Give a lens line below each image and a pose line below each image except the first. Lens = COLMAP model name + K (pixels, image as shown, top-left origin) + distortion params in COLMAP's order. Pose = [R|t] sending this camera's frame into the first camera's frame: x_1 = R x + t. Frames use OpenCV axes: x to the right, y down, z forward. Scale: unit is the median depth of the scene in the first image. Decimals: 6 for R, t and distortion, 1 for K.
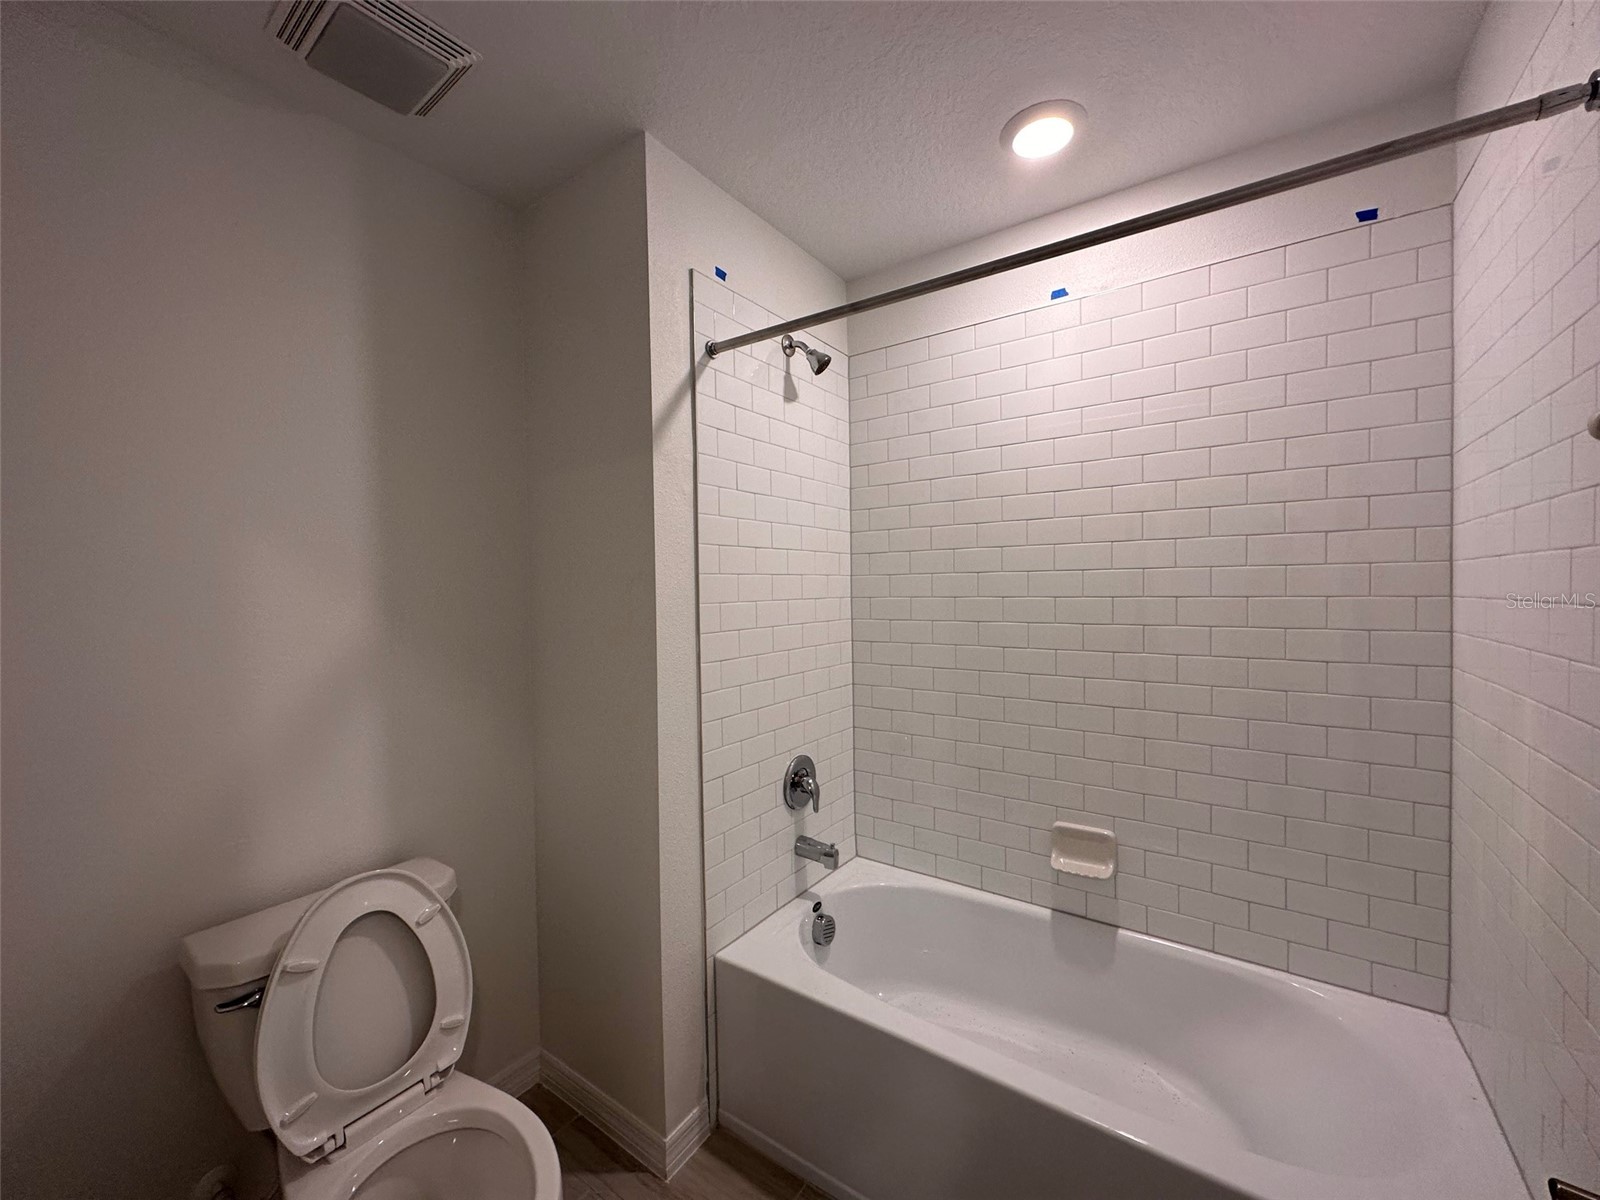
lens RADIAL K [[635.9, 0, 800.0], [0, 635.9, 600.0], [0, 0, 1]] dist [-0.000973, -0.000096]
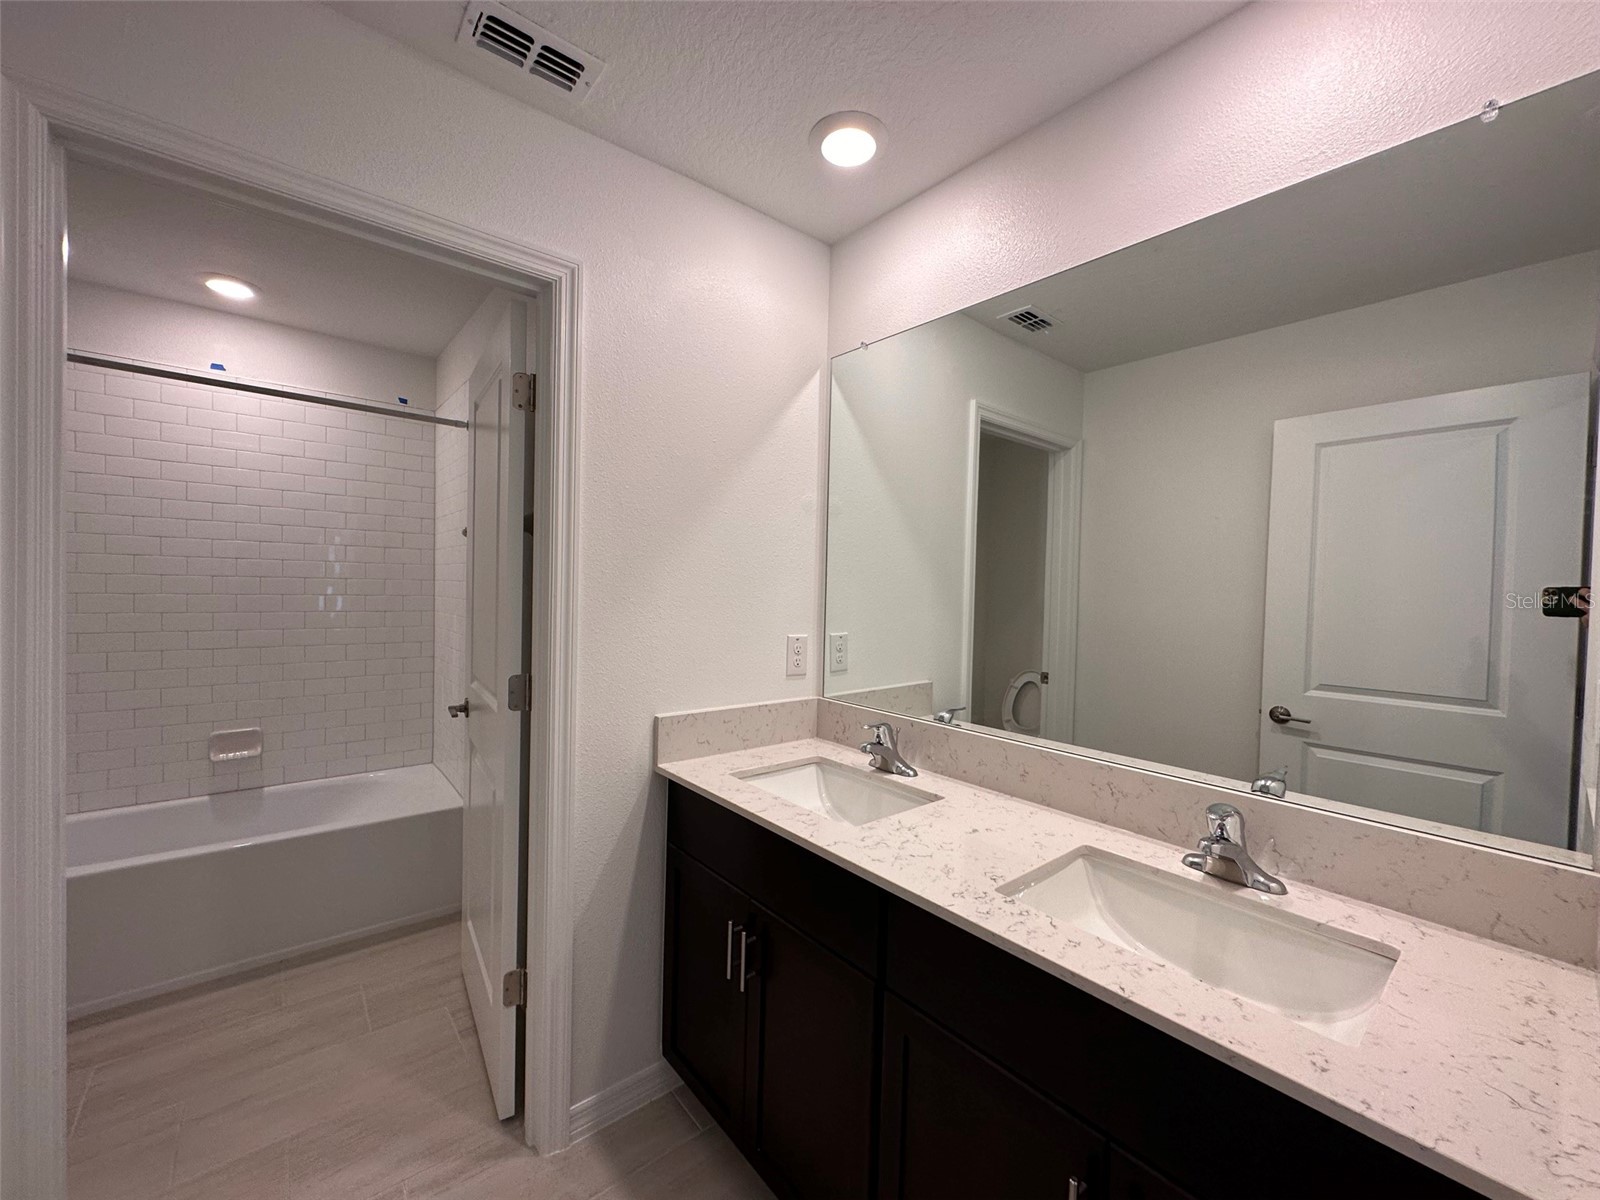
lens RADIAL K [[635.9, 0, 800.0], [0, 635.9, 600.0], [0, 0, 1]] dist [-0.000973, -0.000096]
pose [[0.250418, -0.002235, 0.968135, -0.694425], [-0.006665, 0.999970, 0.004033, 0.035267], [-0.968115, -0.007462, 0.250396, -0.683259]]
